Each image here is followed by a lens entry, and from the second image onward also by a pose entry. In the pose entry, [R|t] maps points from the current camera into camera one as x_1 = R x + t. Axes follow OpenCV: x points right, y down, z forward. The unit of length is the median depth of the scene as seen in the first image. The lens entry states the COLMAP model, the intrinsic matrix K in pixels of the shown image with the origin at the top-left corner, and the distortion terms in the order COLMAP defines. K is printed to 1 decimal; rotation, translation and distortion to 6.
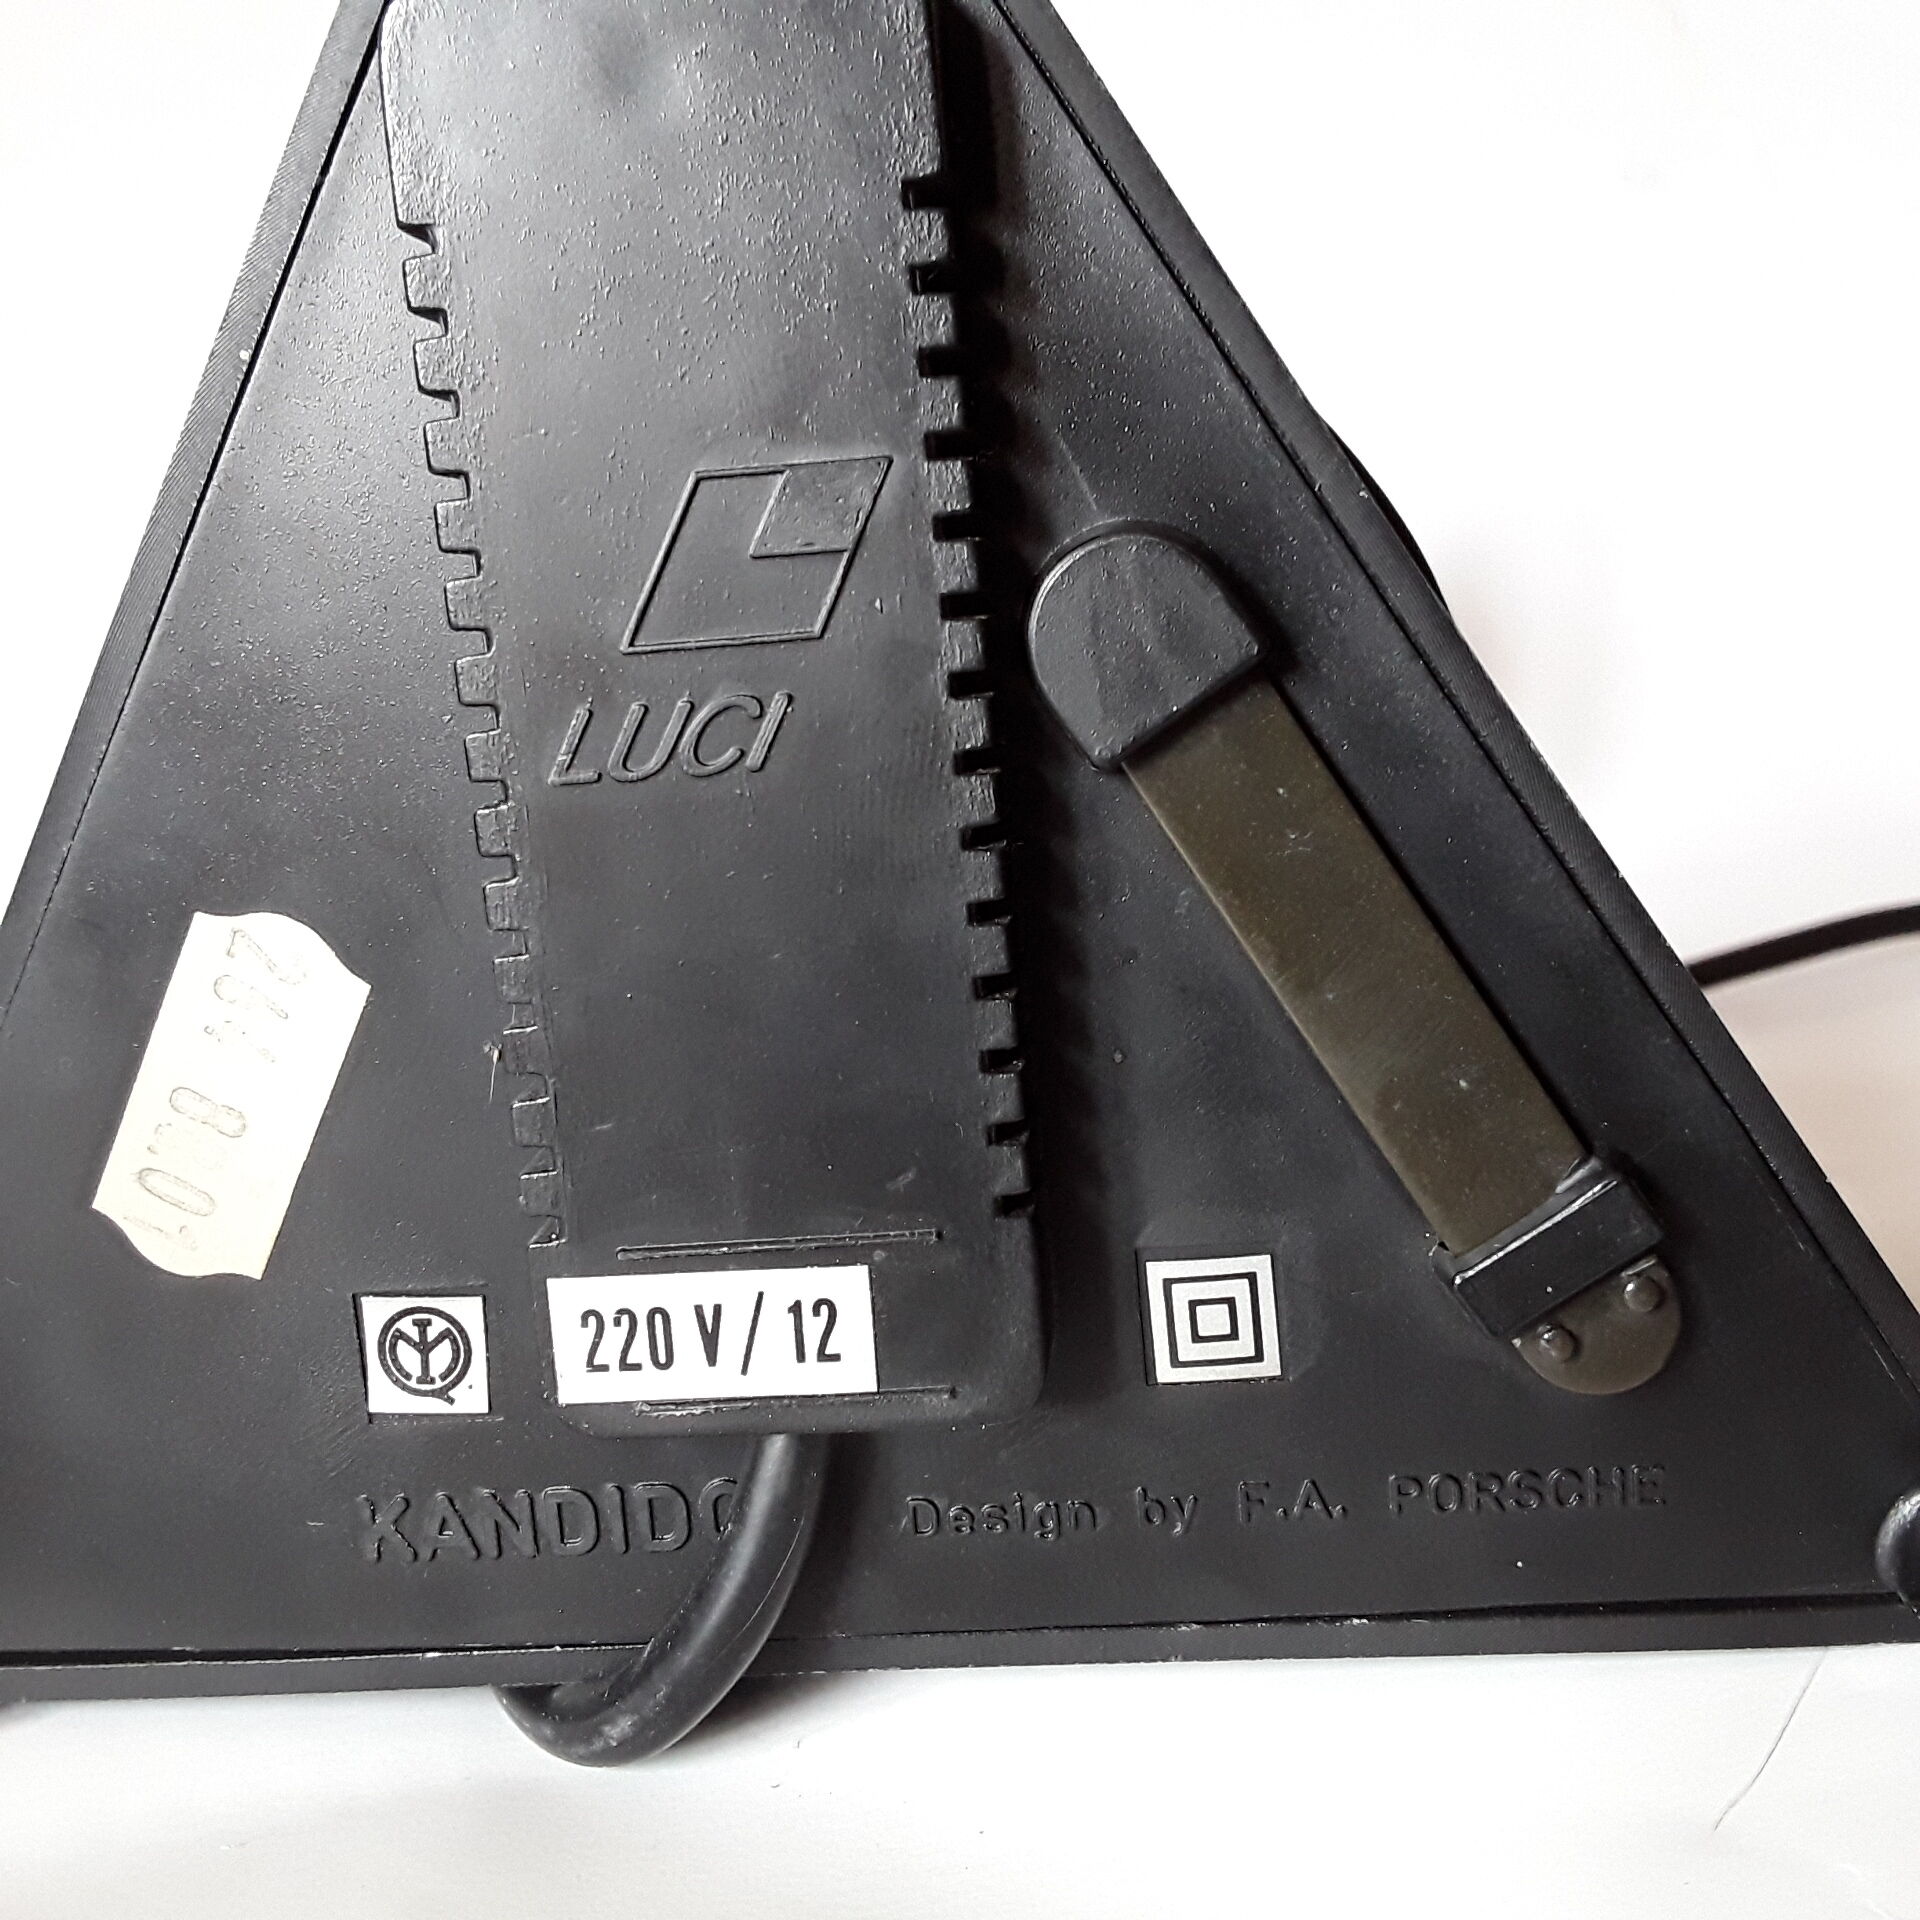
lens RADIAL K [[2128.3, 0, 960.0], [0, 2128.3, 960.0], [0, 0, 1]] dist [0.200166, -0.506311]
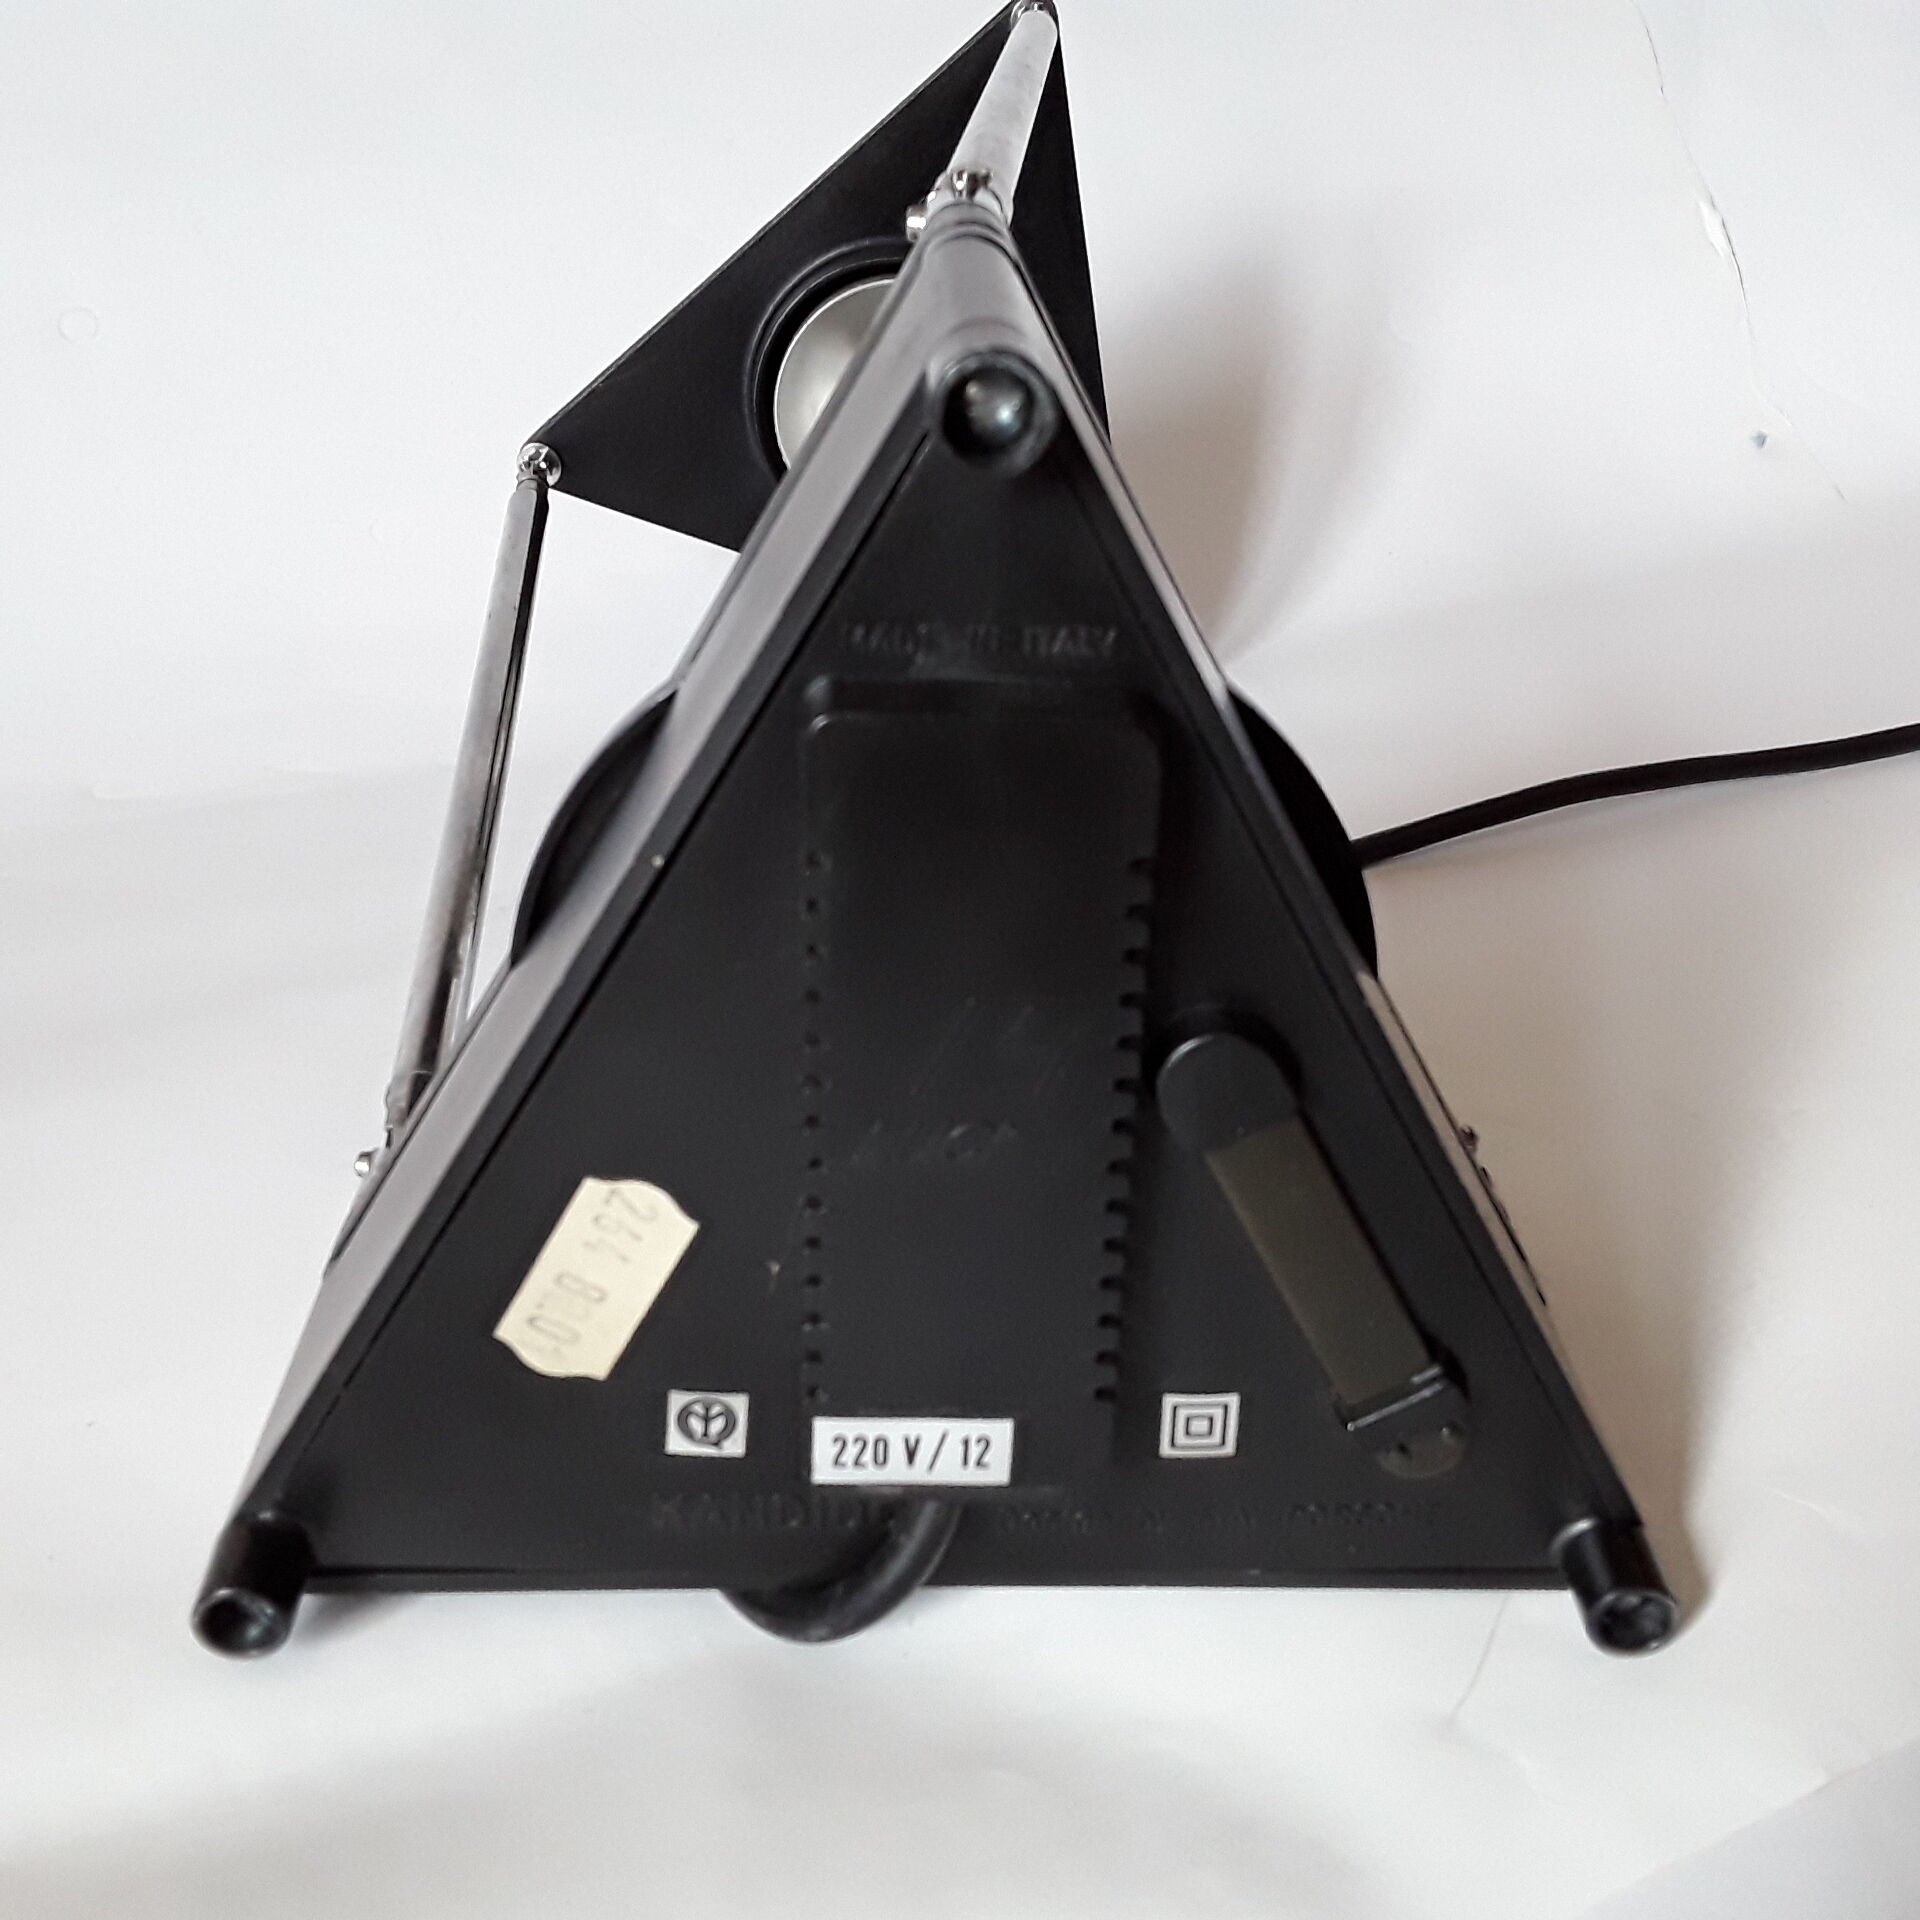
lens RADIAL K [[2128.3, 0, 960.0], [0, 2128.3, 960.0], [0, 0, 1]] dist [0.200166, -0.506311]
pose [[0.983988, 0.041853, 0.173249, -0.366616], [-0.093559, 0.948640, 0.302208, -0.658354], [-0.151703, -0.313578, 0.937366, -0.415124]]
